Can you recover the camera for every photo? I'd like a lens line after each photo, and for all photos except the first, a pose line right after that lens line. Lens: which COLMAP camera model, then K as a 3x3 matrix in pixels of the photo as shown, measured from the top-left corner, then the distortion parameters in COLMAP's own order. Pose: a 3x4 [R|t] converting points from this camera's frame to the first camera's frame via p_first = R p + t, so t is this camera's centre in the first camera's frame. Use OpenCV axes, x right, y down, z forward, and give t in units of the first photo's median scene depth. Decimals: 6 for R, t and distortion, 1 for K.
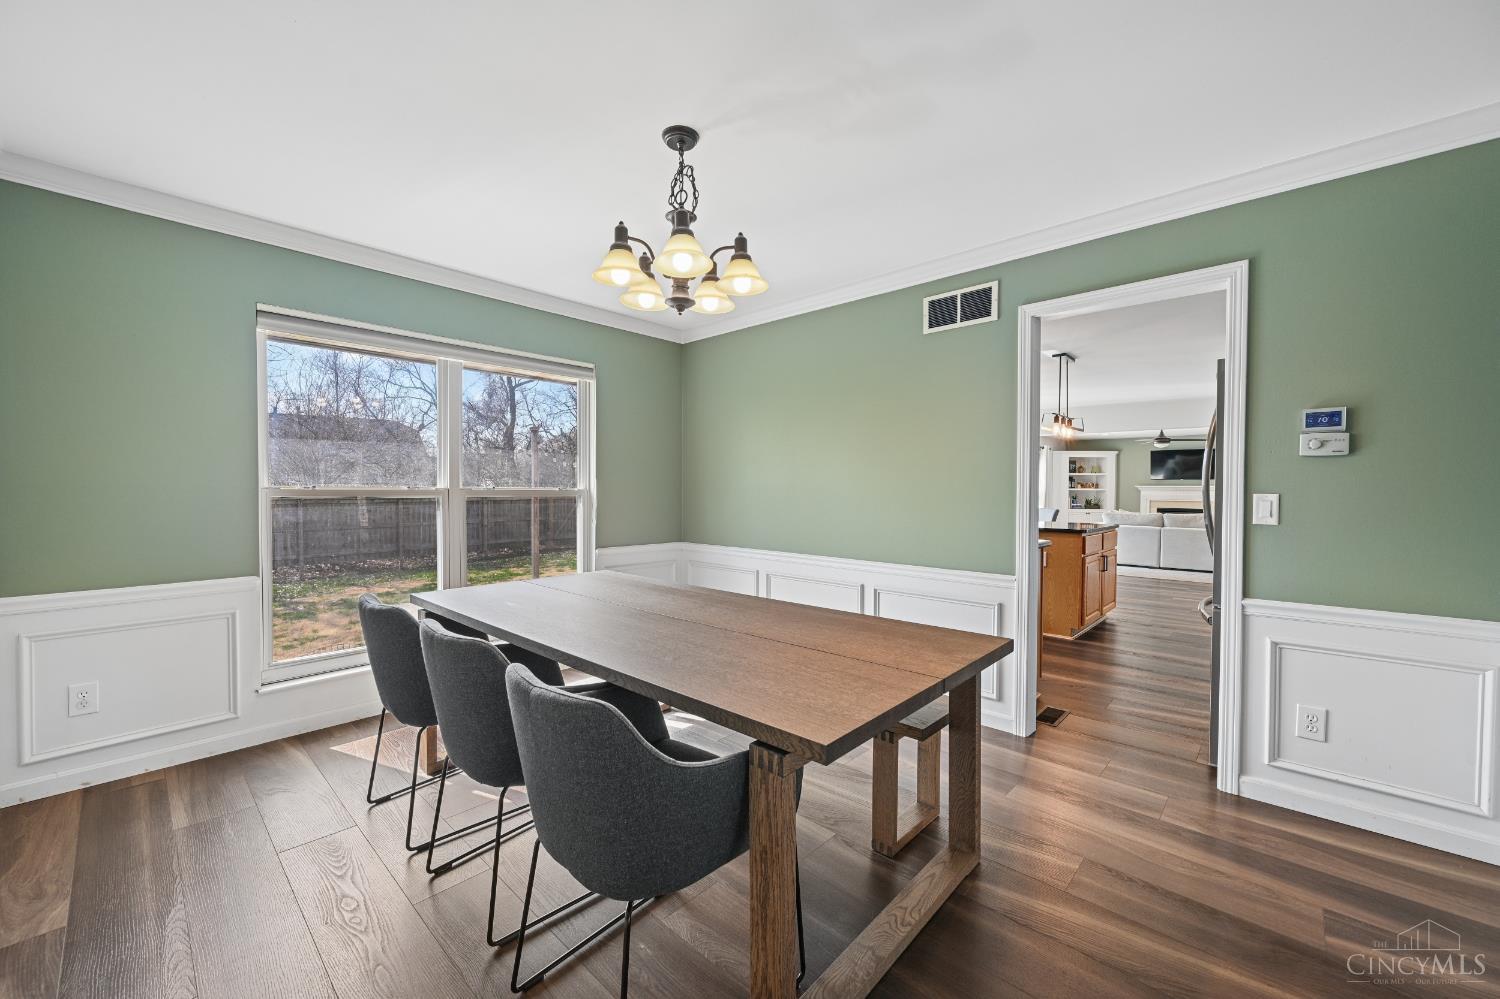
lens RADIAL K [[584.4, 0, 750.0], [0, 584.4, 499.5], [0, 0, 1]] dist [0.000011, -0.000084]
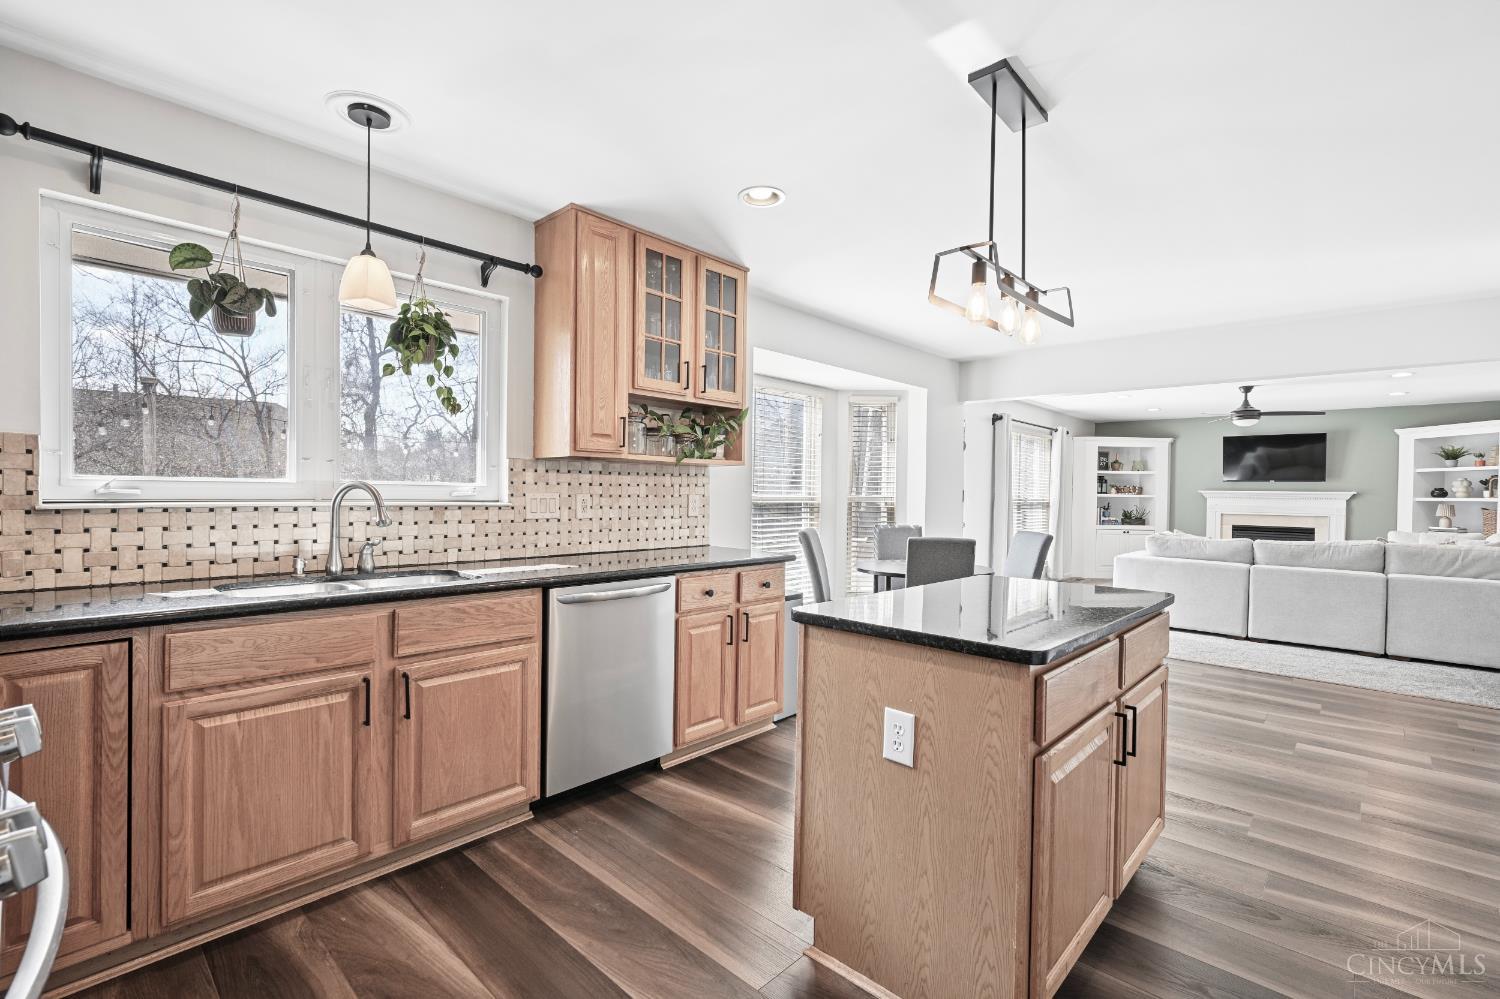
lens RADIAL K [[666.9, 0, 750.0], [0, 666.9, 499.5], [0, 0, 1]] dist [0.001343, 0.000130]
pose [[0.999955, 0.009202, -0.002282, 0.156360], [-0.009217, 0.999934, -0.006883, -0.003855], [0.002218, 0.006904, 0.999974, 0.248255]]
